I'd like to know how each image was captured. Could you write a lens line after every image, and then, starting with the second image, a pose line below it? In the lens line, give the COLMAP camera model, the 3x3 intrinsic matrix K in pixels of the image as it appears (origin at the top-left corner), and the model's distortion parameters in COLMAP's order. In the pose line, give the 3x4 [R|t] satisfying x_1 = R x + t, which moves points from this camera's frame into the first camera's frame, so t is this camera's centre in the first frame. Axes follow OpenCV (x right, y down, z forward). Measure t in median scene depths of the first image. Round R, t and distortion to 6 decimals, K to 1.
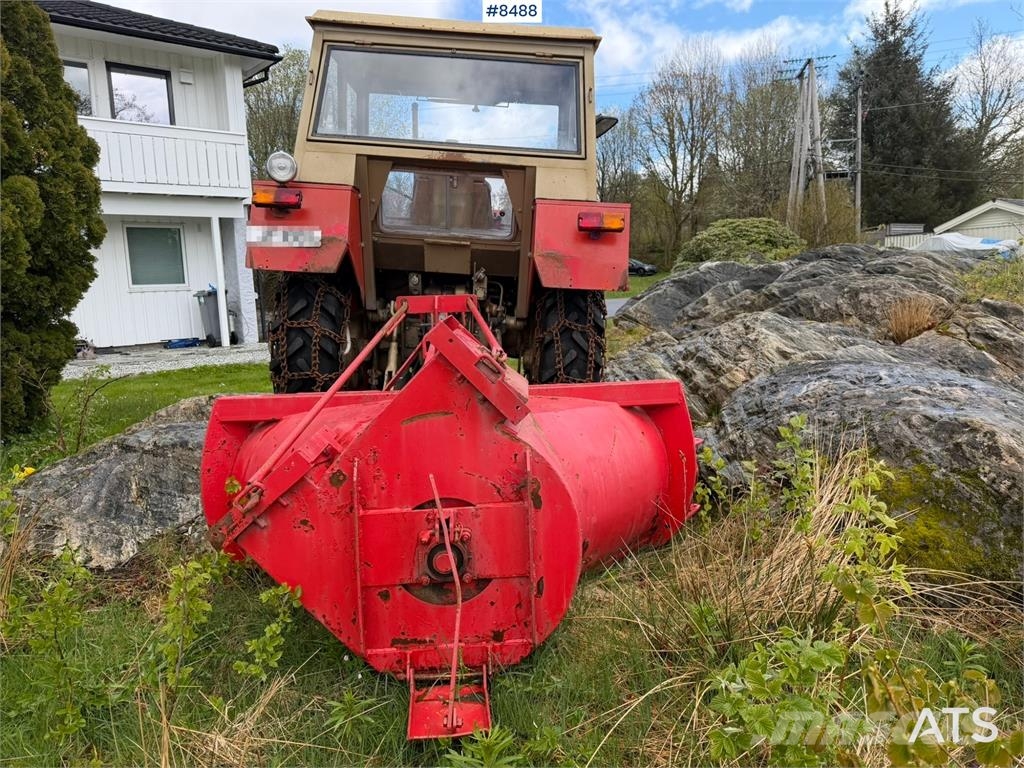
lens RADIAL K [[738.2, 0, 511.5], [0, 738.2, 376.6], [0, 0, 1]] dist [0.009917, -0.016533]
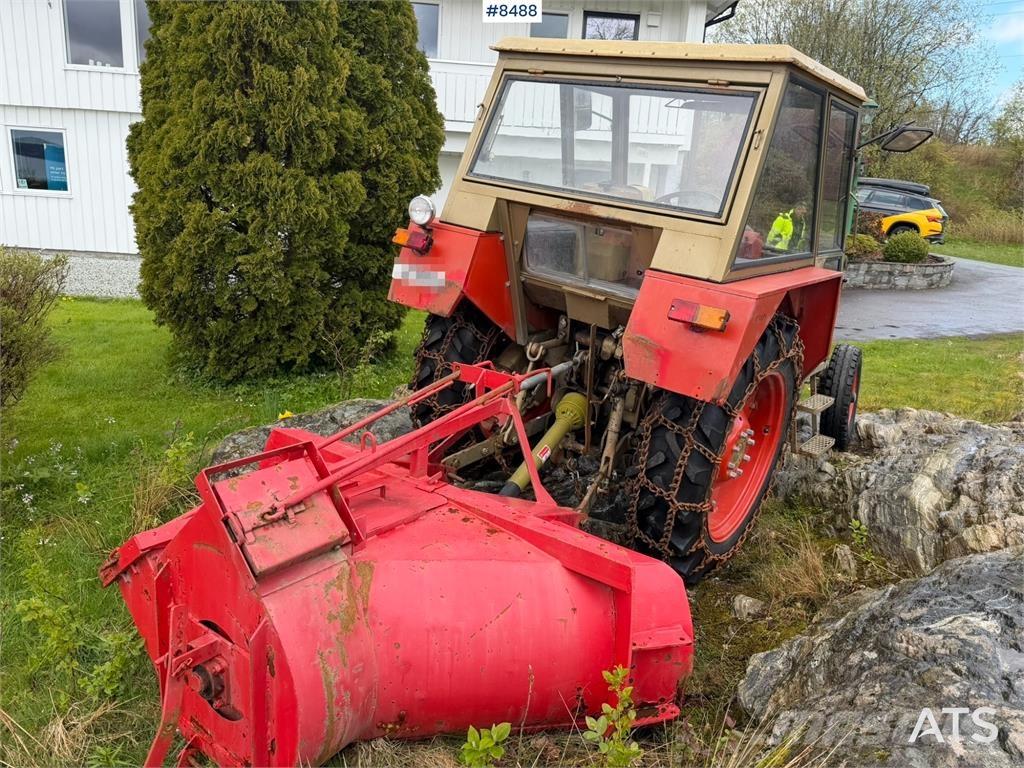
lens RADIAL K [[725.8, 0, 512.3], [0, 725.8, 380.5], [0, 0, 1]] dist [0.005497, -0.008928]
pose [[0.773837, 0.232696, -0.589092, 0.405878], [-0.159711, 0.971702, 0.174033, -0.225449], [0.612919, -0.040588, 0.789103, 0.239543]]
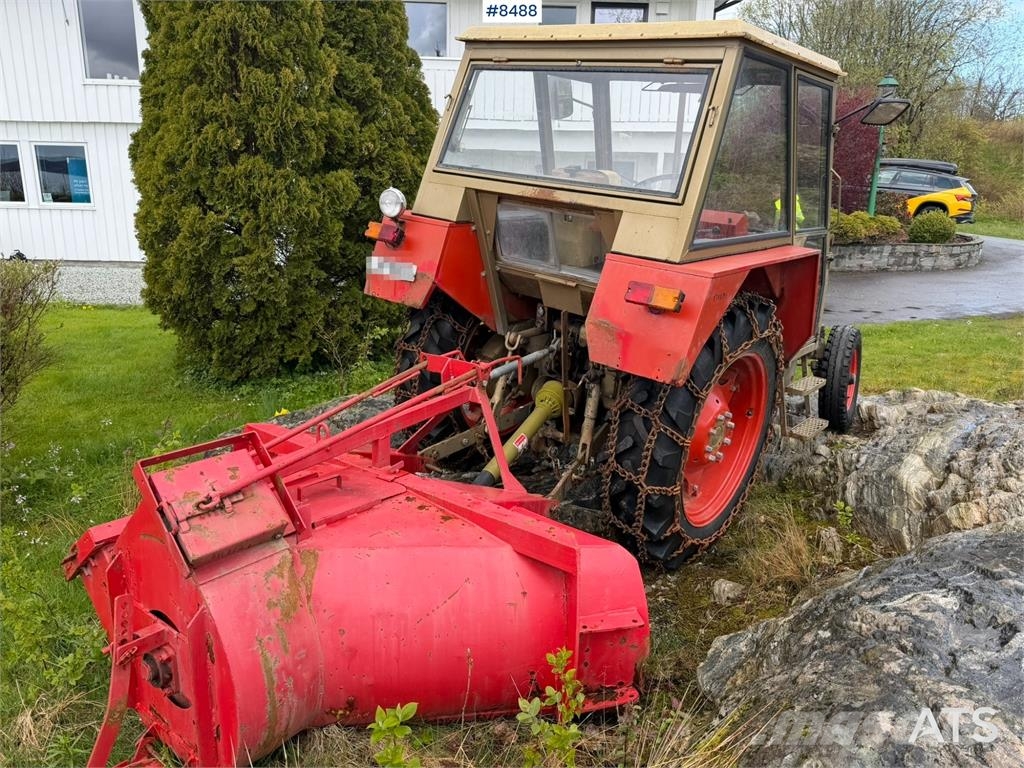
lens RADIAL K [[724.7, 0, 518.9], [0, 724.7, 378.4], [0, 0, 1]] dist [0.006046, -0.009467]
pose [[0.757562, 0.210851, -0.617772, 0.465416], [-0.123867, 0.975634, 0.181097, -0.226312], [0.640903, -0.060670, 0.765220, 0.287659]]
